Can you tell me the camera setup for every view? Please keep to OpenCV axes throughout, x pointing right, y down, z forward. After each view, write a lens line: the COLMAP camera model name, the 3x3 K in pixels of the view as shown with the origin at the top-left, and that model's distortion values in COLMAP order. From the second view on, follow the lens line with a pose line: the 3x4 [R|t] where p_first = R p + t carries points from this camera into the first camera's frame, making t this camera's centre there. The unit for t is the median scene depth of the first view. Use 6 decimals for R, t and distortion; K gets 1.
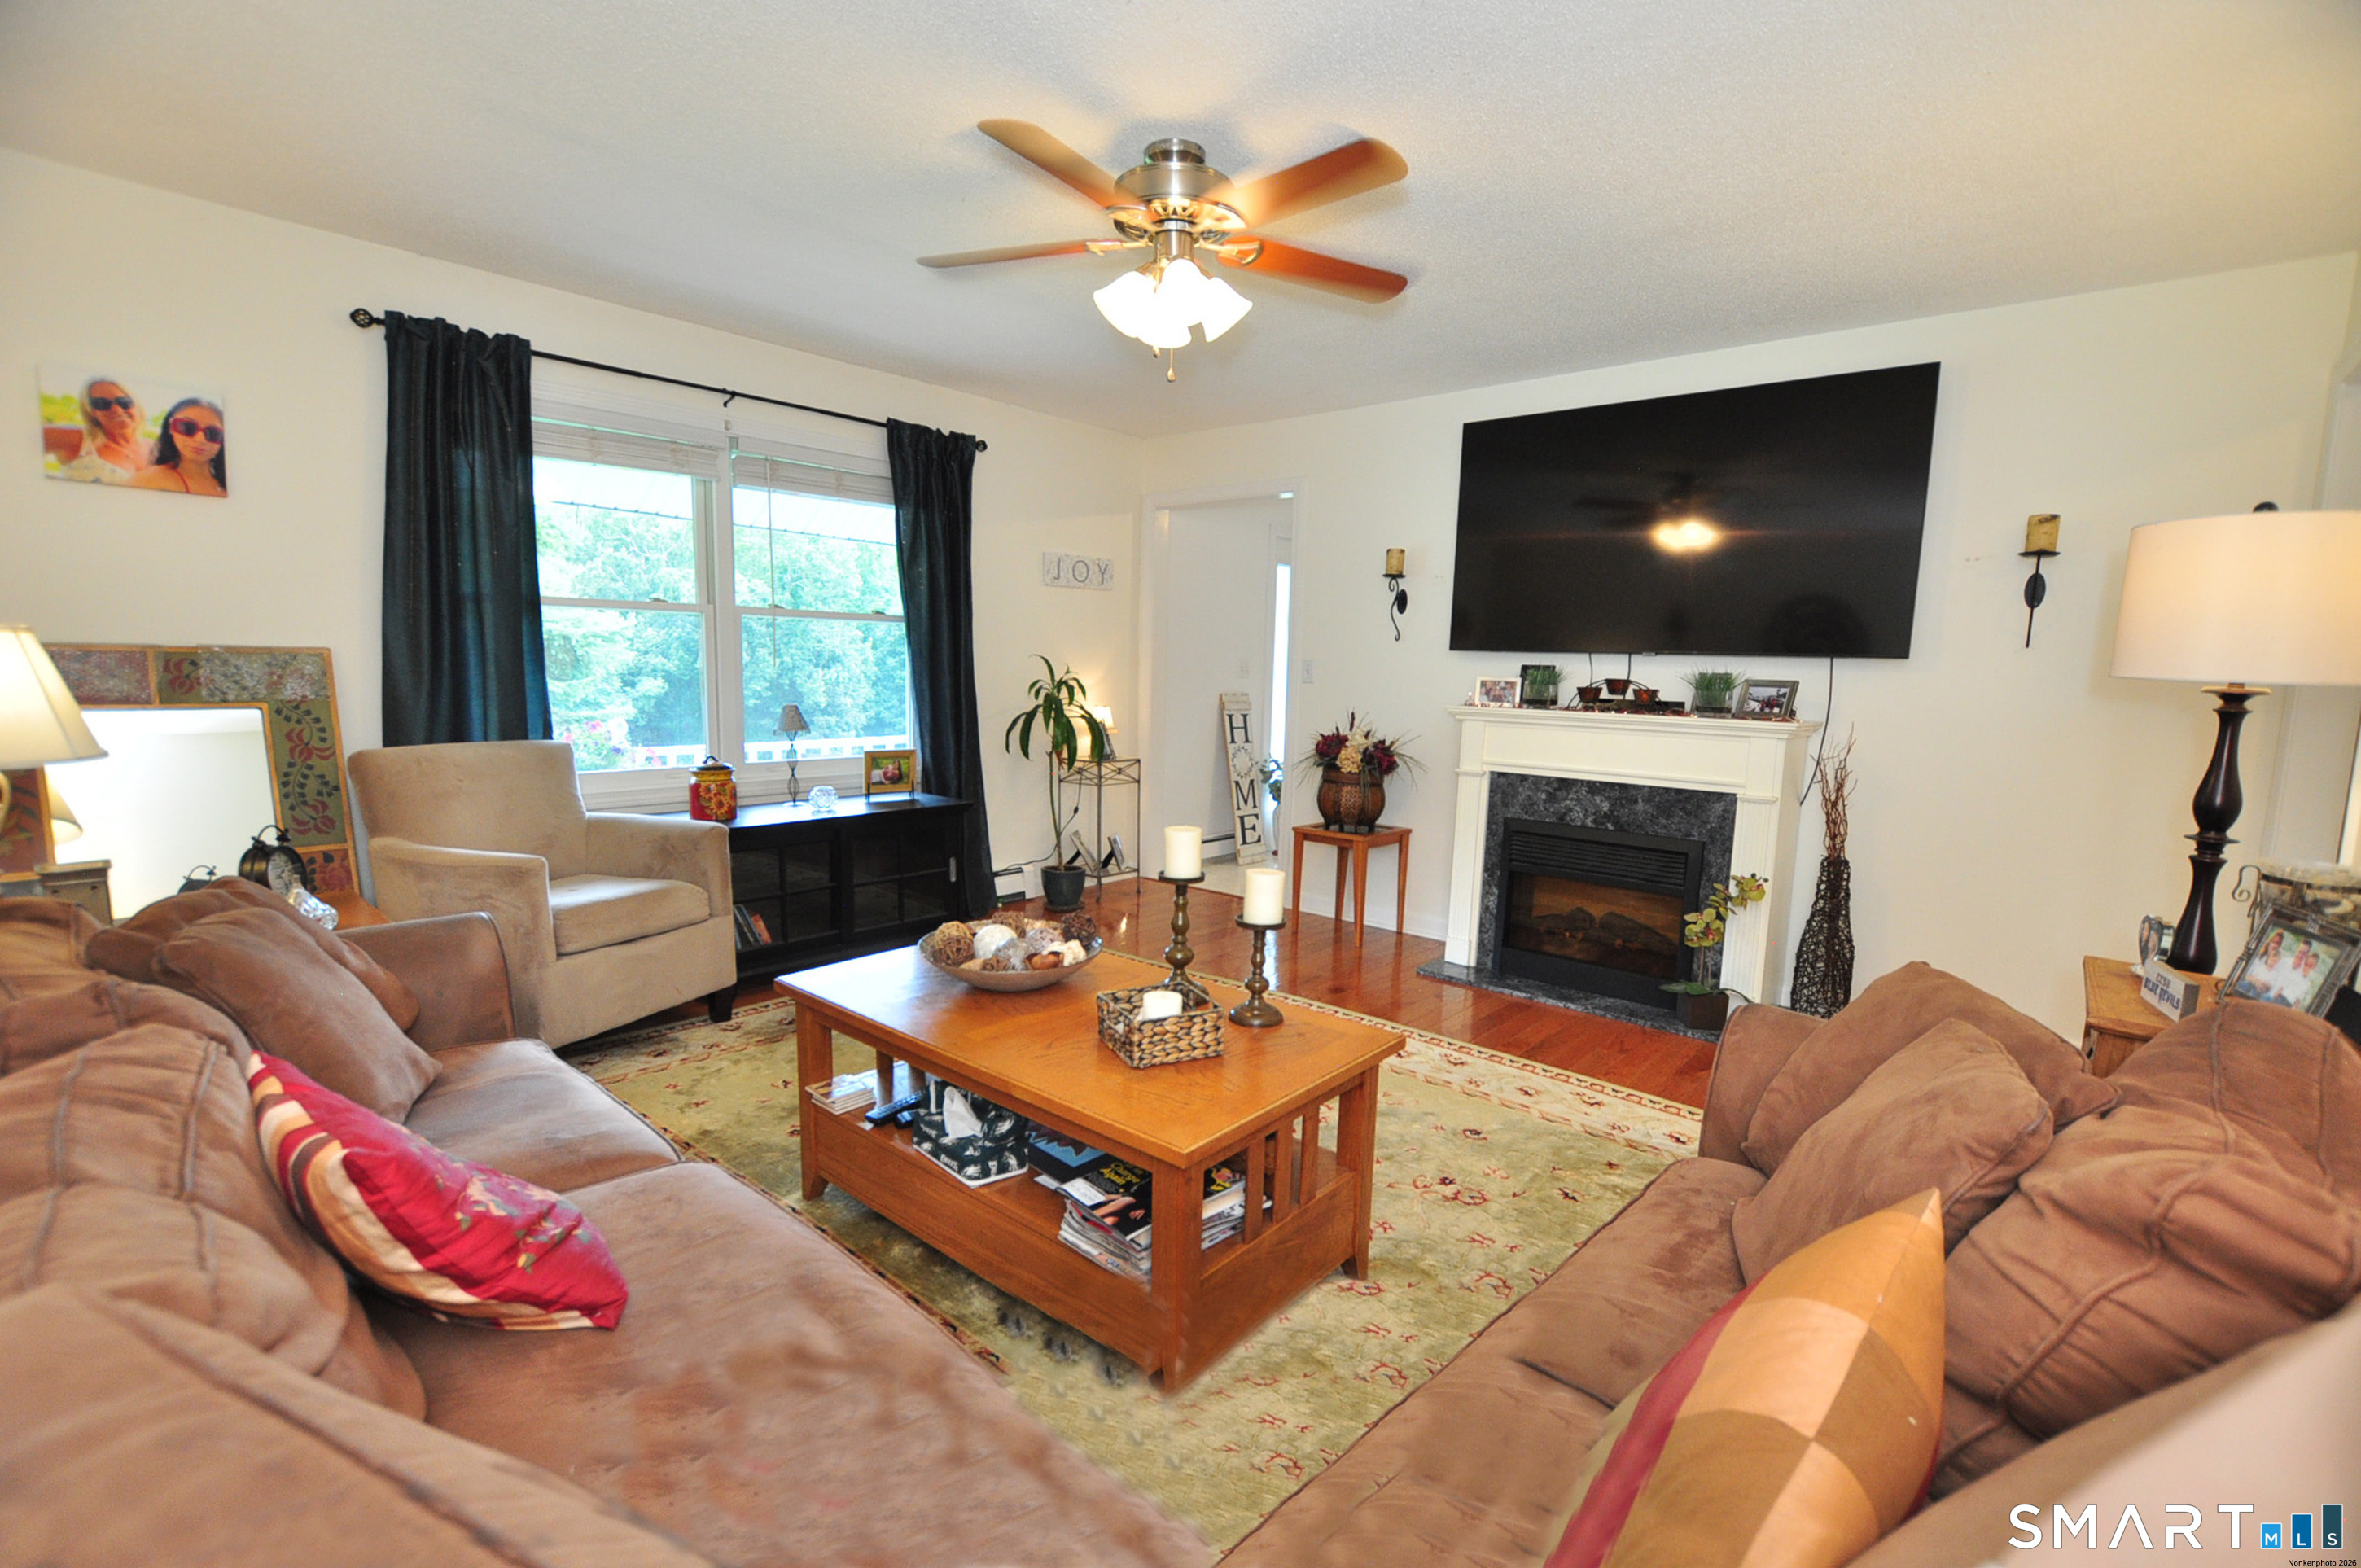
lens RADIAL K [[1052.1, 0, 1192.1], [0, 1052.1, 801.9], [0, 0, 1]] dist [-0.025144, 0.000544]
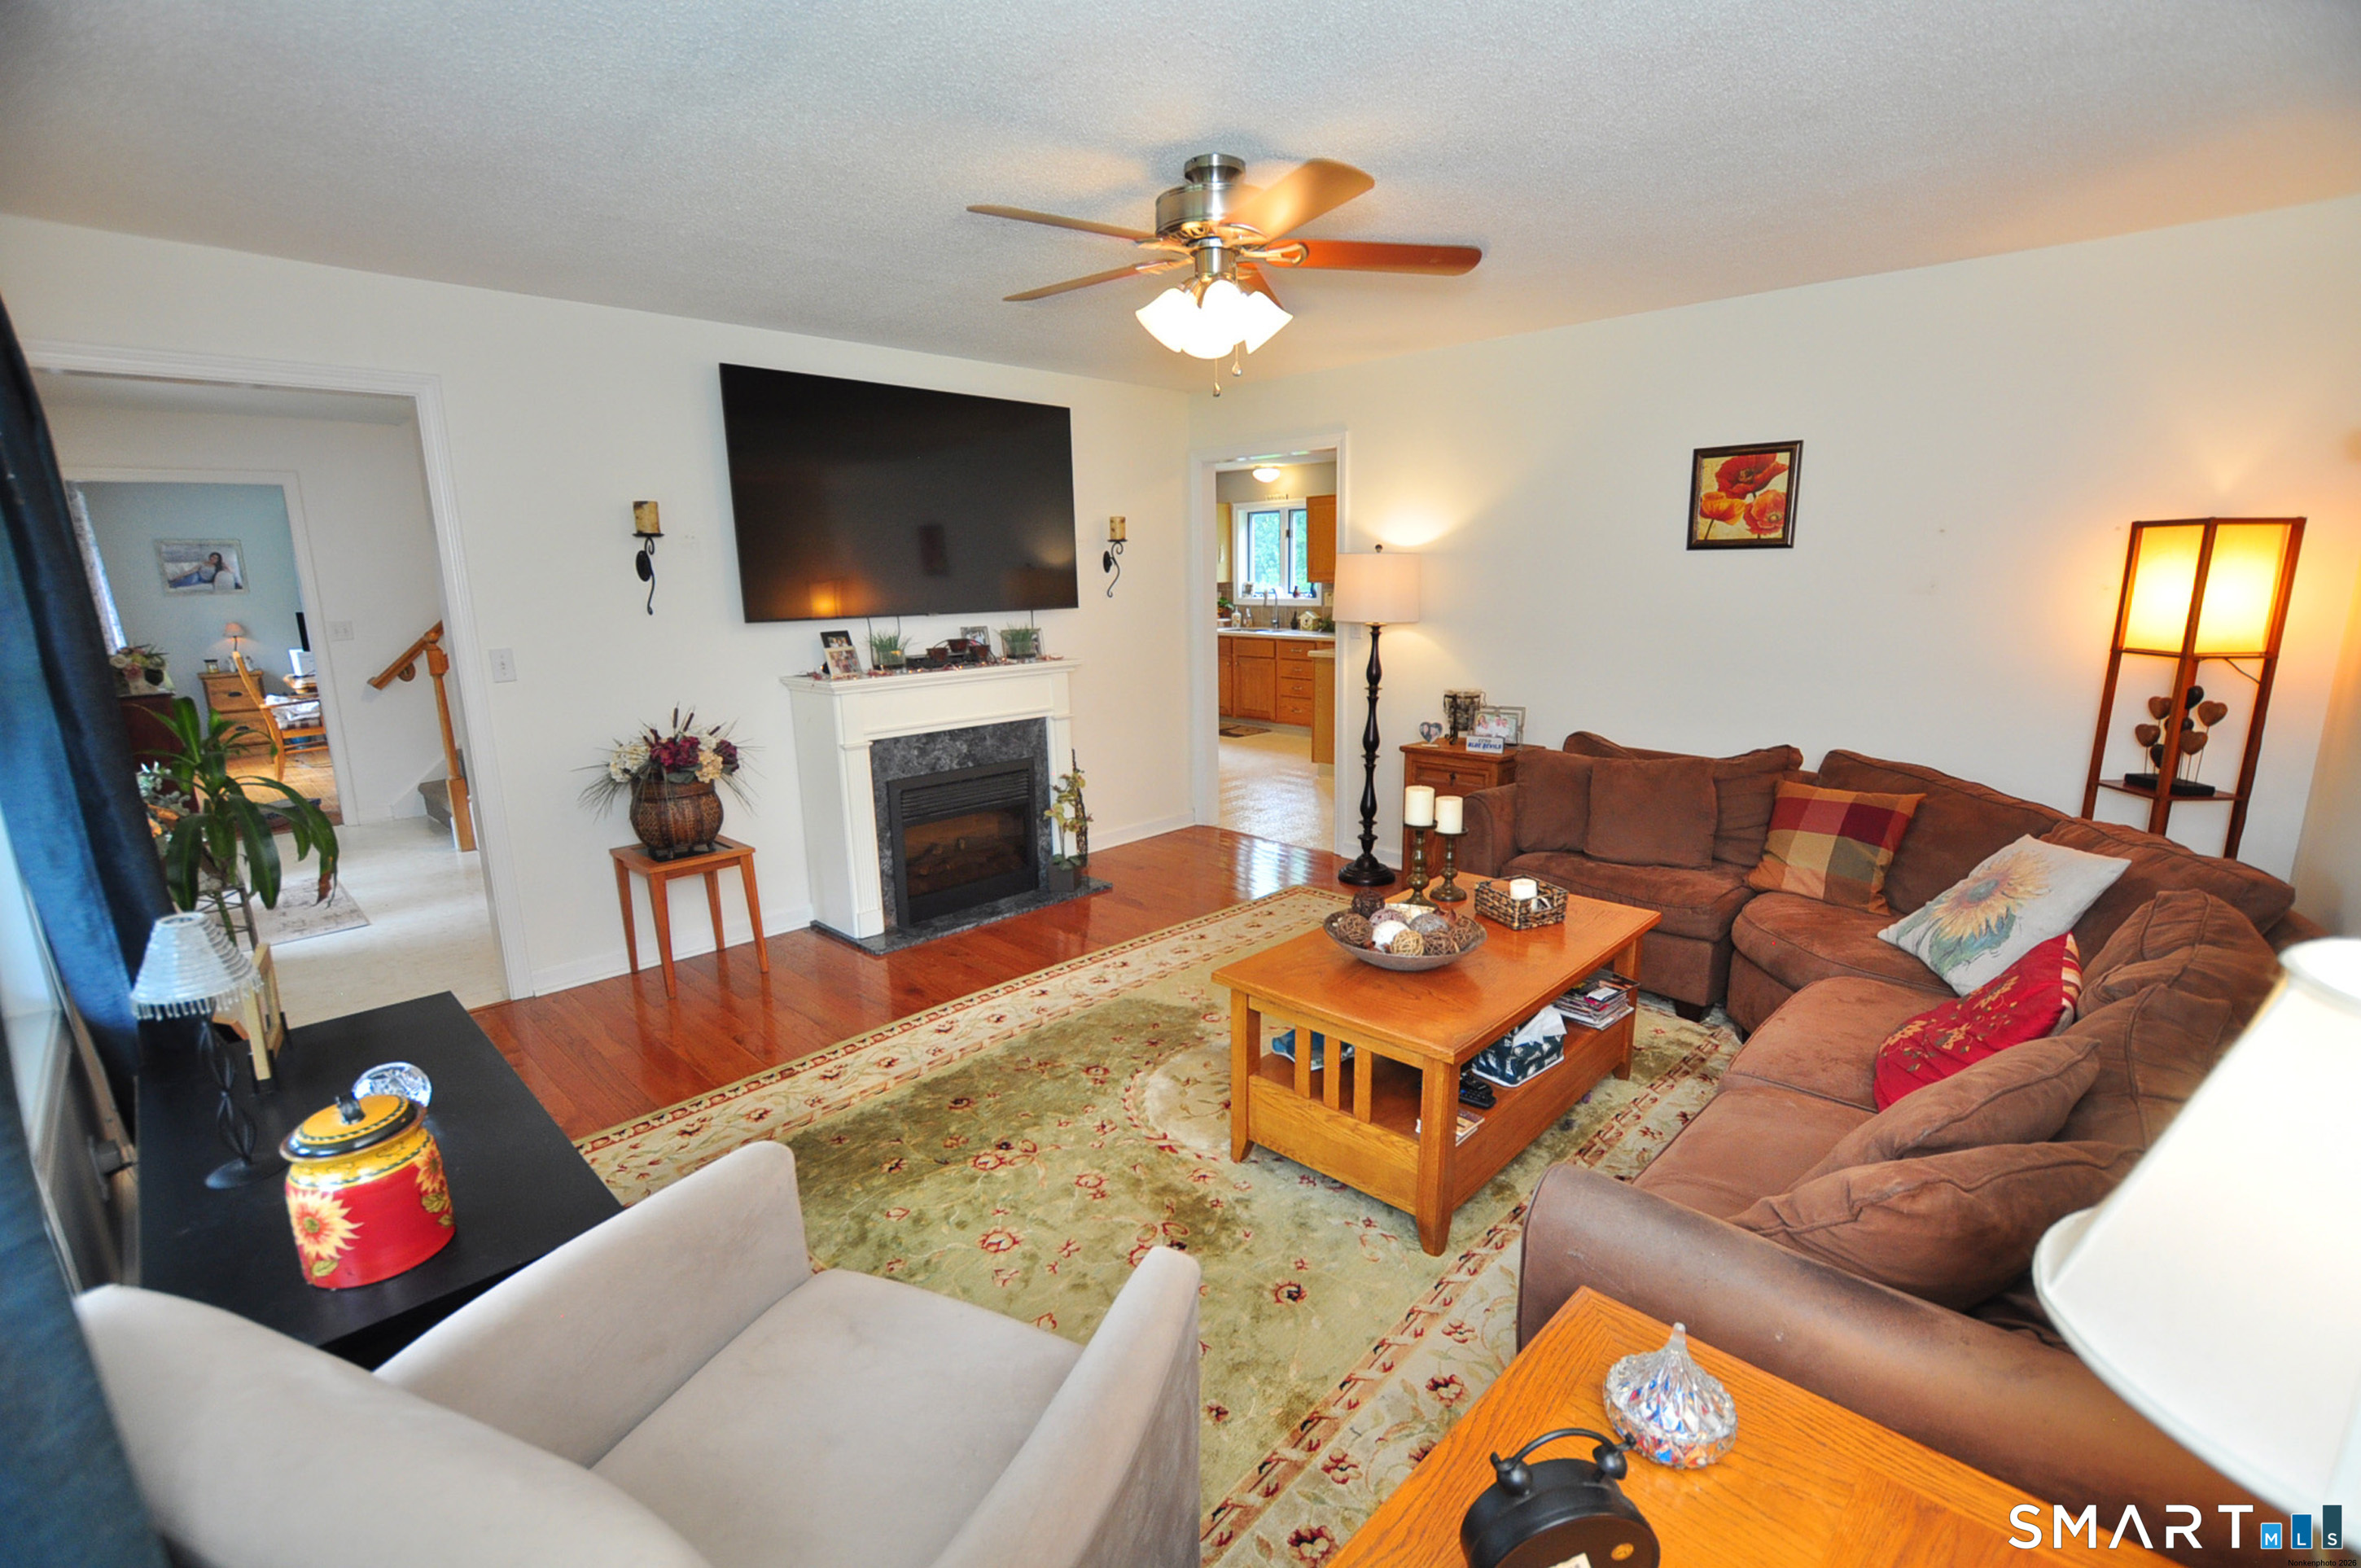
lens RADIAL K [[1076.8, 0, 1169.6], [0, 1076.8, 800.8], [0, 0, 1]] dist [-0.041859, 0.020735]
pose [[0.060359, -0.239759, 0.968954, -0.764169], [0.144358, 0.962616, 0.229198, -0.180614], [-0.987683, 0.126042, 0.092713, 0.668109]]
